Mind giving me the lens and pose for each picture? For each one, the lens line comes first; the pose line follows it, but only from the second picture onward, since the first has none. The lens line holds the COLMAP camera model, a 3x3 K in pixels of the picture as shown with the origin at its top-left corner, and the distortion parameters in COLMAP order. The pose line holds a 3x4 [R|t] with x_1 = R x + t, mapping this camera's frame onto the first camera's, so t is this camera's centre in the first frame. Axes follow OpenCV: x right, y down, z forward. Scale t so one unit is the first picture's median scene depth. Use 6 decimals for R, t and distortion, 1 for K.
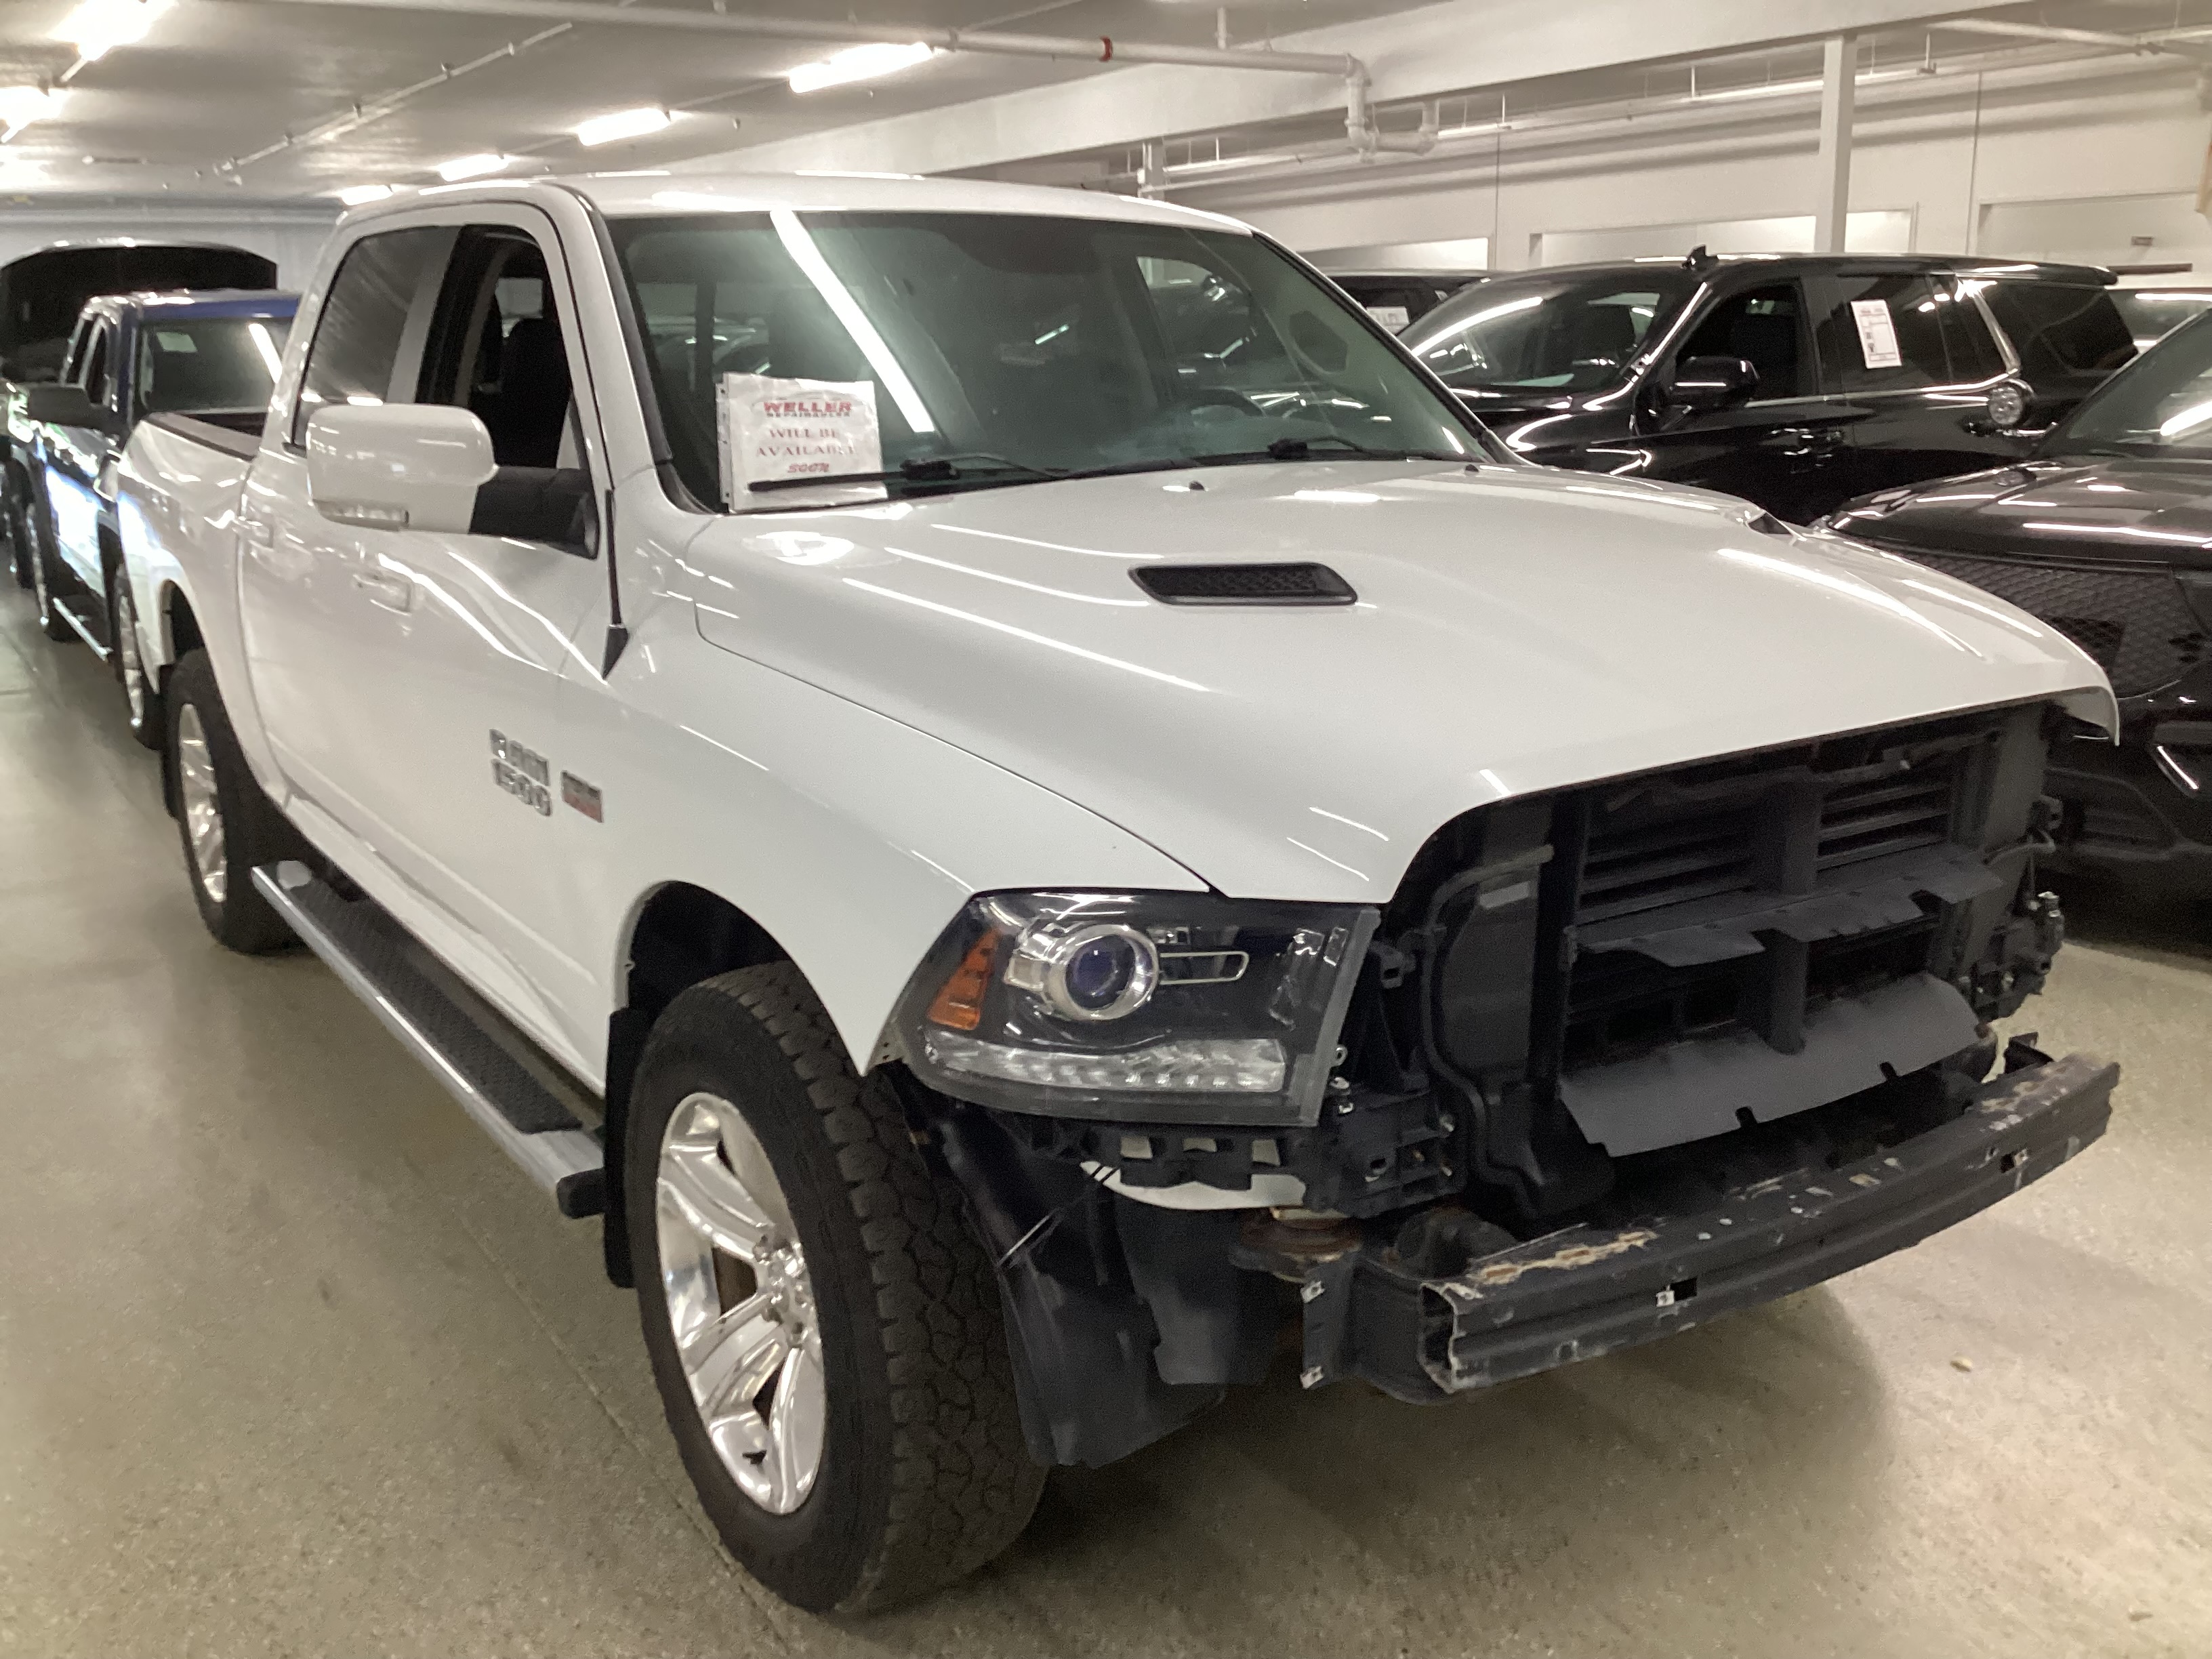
lens RADIAL K [[2015.8, 0, 1106.0], [0, 2015.8, 829.5], [0, 0, 1]] dist [0.120135, -0.256396]
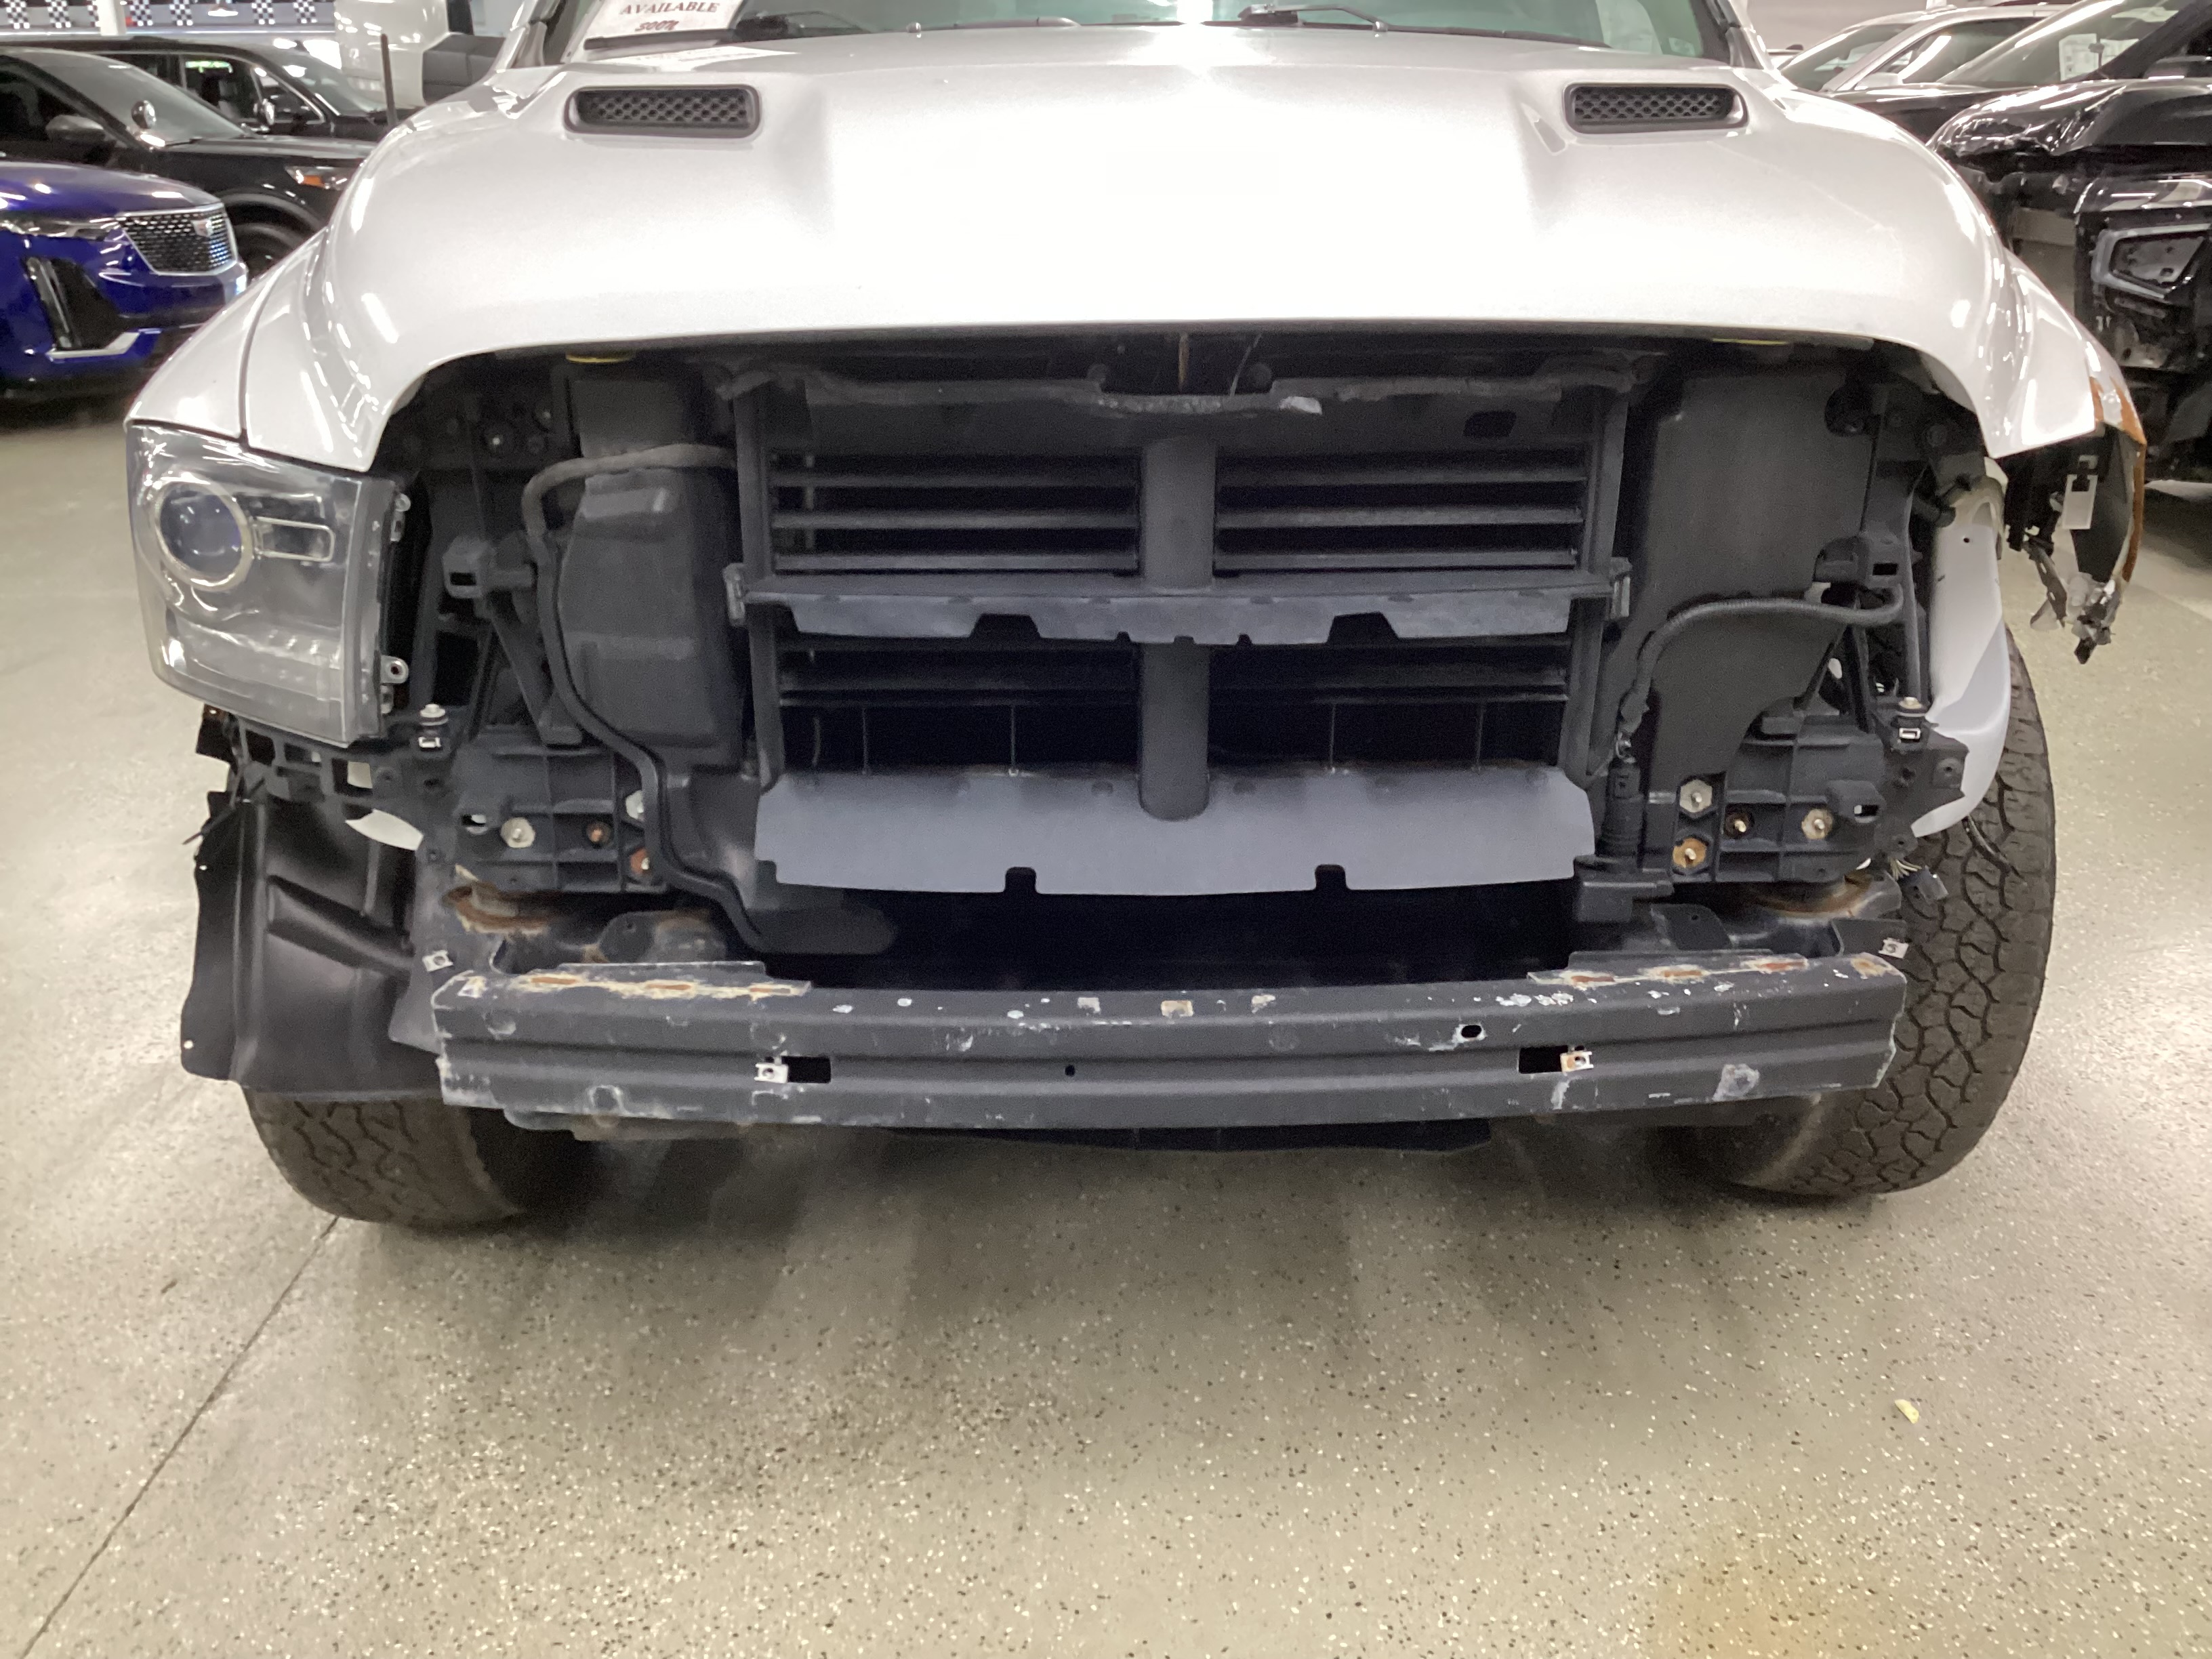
lens RADIAL K [[2015.8, 0, 1106.0], [0, 2015.8, 829.5], [0, 0, 1]] dist [0.120135, -0.256396]
pose [[0.841431, 0.190961, -0.505498, 0.739273], [-0.137709, 0.980367, 0.141126, 0.019865], [0.522523, -0.049136, 0.851208, 0.434778]]
